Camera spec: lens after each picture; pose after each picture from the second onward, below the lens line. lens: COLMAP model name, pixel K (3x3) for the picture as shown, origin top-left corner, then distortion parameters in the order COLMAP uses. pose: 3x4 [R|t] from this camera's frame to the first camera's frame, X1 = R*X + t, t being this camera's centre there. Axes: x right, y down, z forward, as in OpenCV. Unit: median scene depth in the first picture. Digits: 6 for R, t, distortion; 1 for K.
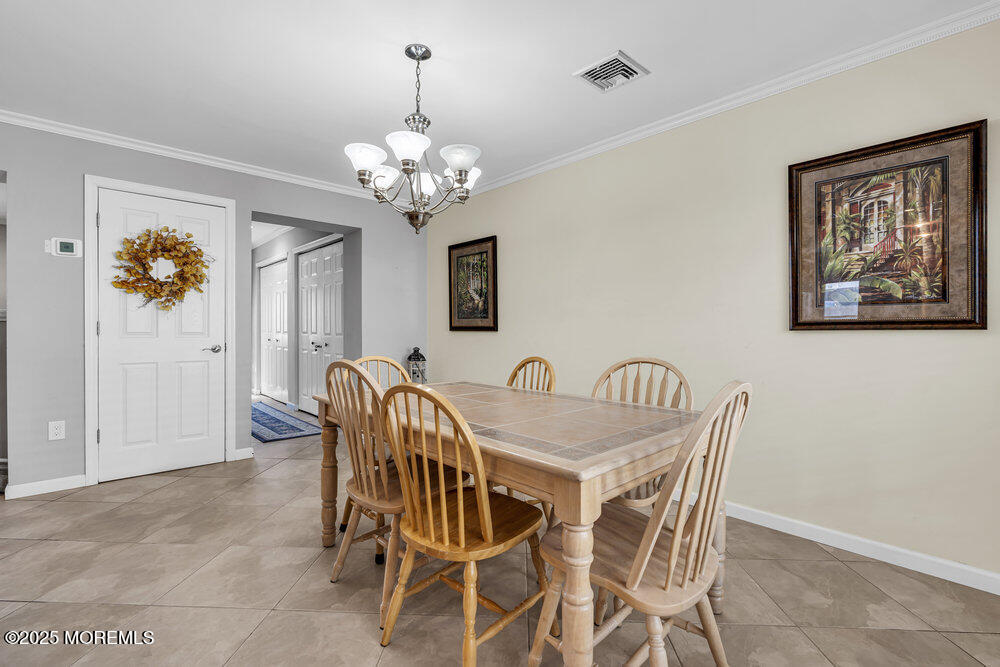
lens RADIAL K [[447.8, 0, 497.8], [0, 447.8, 331.6], [0, 0, 1]] dist [-0.007628, 0.001396]
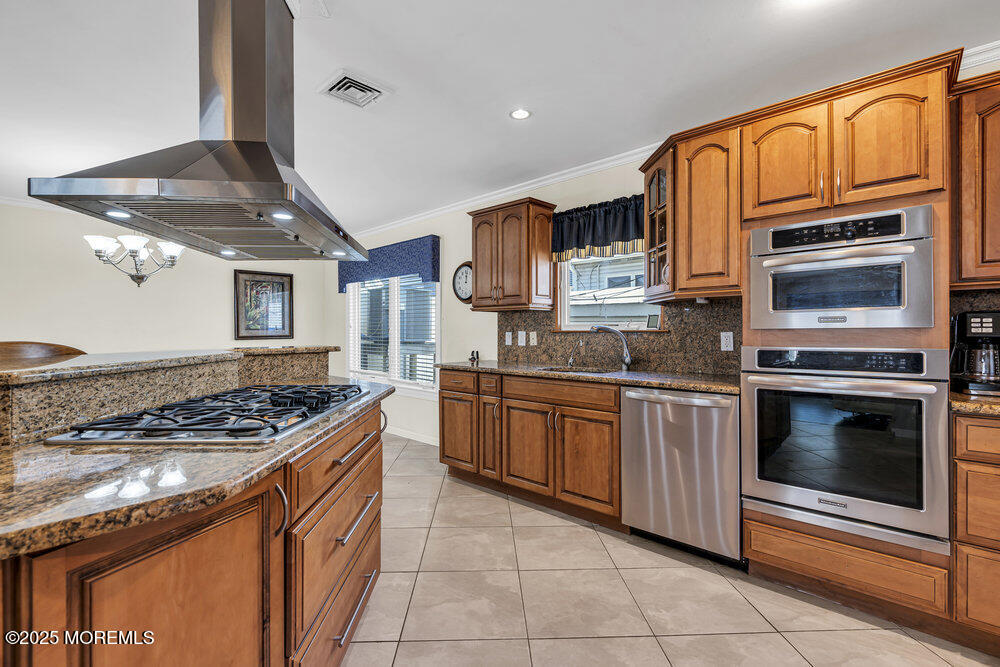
lens RADIAL K [[447.8, 0, 497.8], [0, 447.8, 331.6], [0, 0, 1]] dist [-0.007628, 0.001396]
pose [[-0.072568, -0.003044, 0.997359, -1.843790], [0.007035, 0.999969, 0.003564, -0.047951], [-0.997339, 0.007275, -0.072545, -0.203901]]
